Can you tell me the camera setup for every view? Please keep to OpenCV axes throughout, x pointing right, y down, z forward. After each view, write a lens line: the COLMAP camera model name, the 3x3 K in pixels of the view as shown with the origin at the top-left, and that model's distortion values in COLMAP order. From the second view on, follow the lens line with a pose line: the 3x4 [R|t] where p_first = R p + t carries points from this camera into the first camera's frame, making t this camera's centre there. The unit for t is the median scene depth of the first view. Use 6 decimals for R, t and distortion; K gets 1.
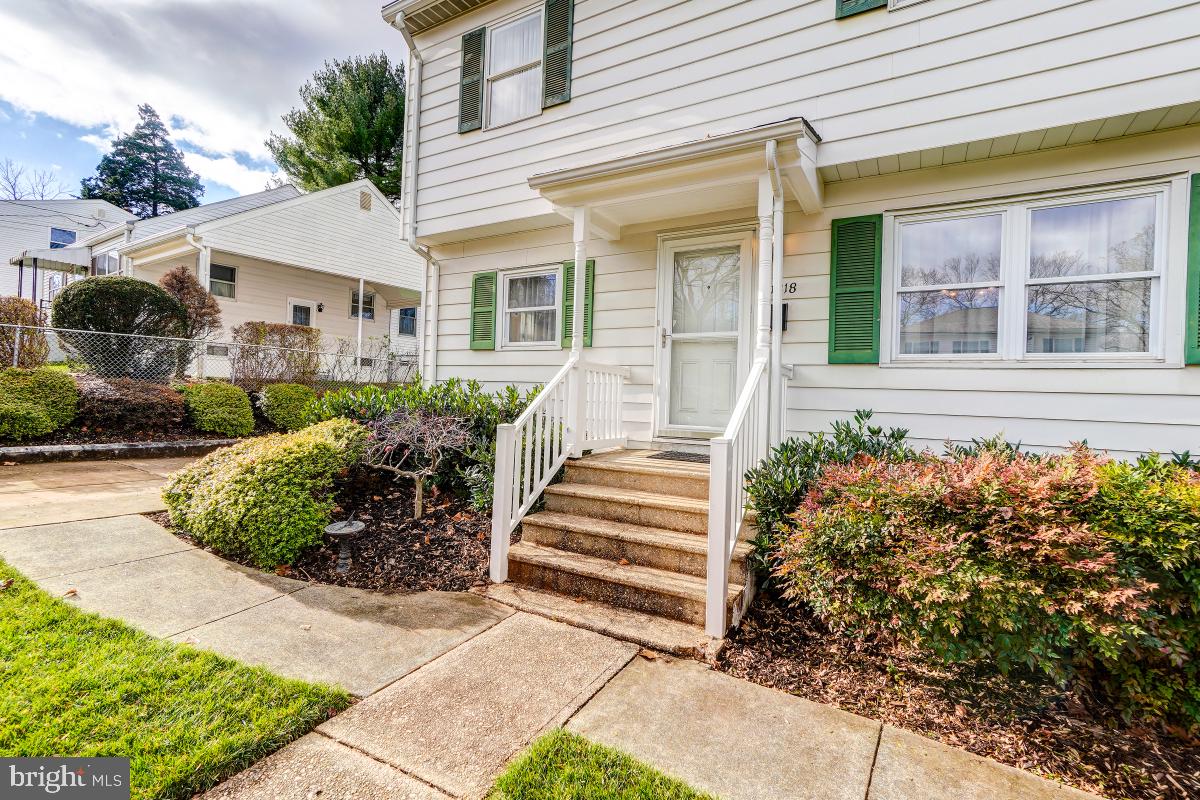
lens RADIAL K [[537.4, 0, 598.8], [0, 537.4, 390.3], [0, 0, 1]] dist [-0.030657, 0.016208]
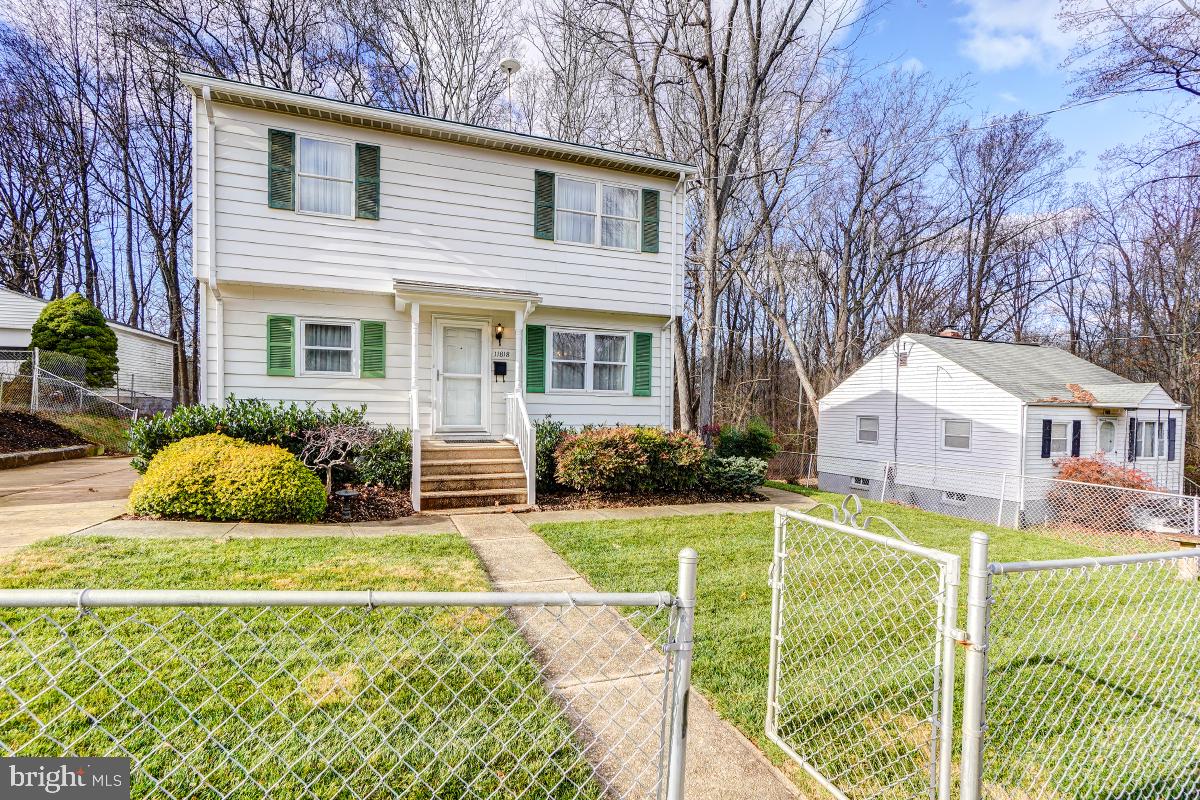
lens RADIAL K [[521.1, 0, 592.9], [0, 521.1, 391.4], [0, 0, 1]] dist [-0.016099, 0.014848]
pose [[0.640523, -0.005697, 0.767918, -0.843726], [-0.004368, 0.999929, 0.011062, -0.065739], [-0.767927, -0.010440, 0.640453, -0.463155]]
